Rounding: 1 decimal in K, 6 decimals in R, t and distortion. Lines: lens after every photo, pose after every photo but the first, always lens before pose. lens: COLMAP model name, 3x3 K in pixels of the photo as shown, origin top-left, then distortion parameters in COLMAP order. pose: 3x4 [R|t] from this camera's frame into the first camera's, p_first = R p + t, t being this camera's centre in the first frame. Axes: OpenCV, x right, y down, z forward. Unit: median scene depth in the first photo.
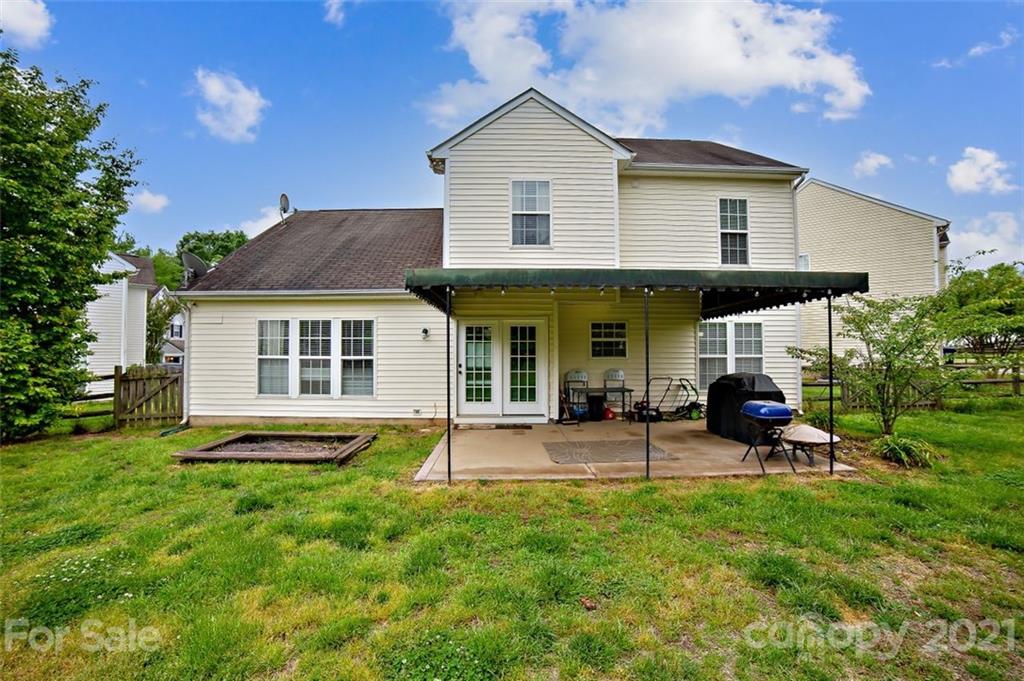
lens RADIAL K [[417.1, 0, 515.4], [0, 417.1, 334.4], [0, 0, 1]] dist [-0.059113, 0.000321]
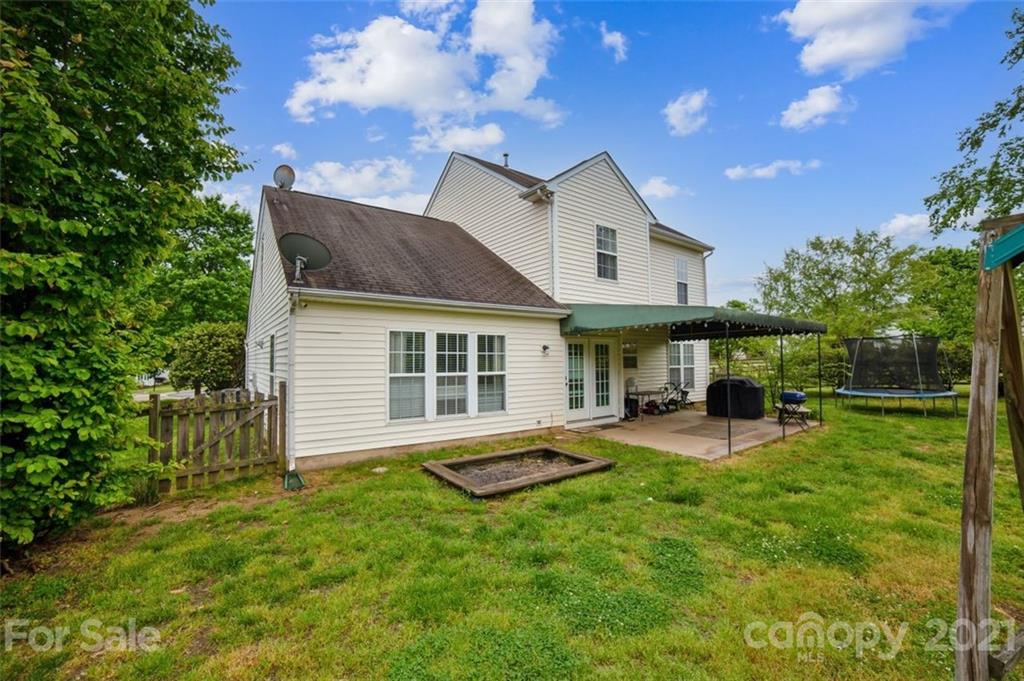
lens RADIAL K [[417.1, 0, 515.4], [0, 417.1, 334.4], [0, 0, 1]] dist [-0.059113, 0.000321]
pose [[0.810717, 0.032870, 0.584514, -0.916858], [-0.020008, 0.999395, -0.028450, -0.008934], [-0.585096, 0.011370, 0.810885, 0.161431]]
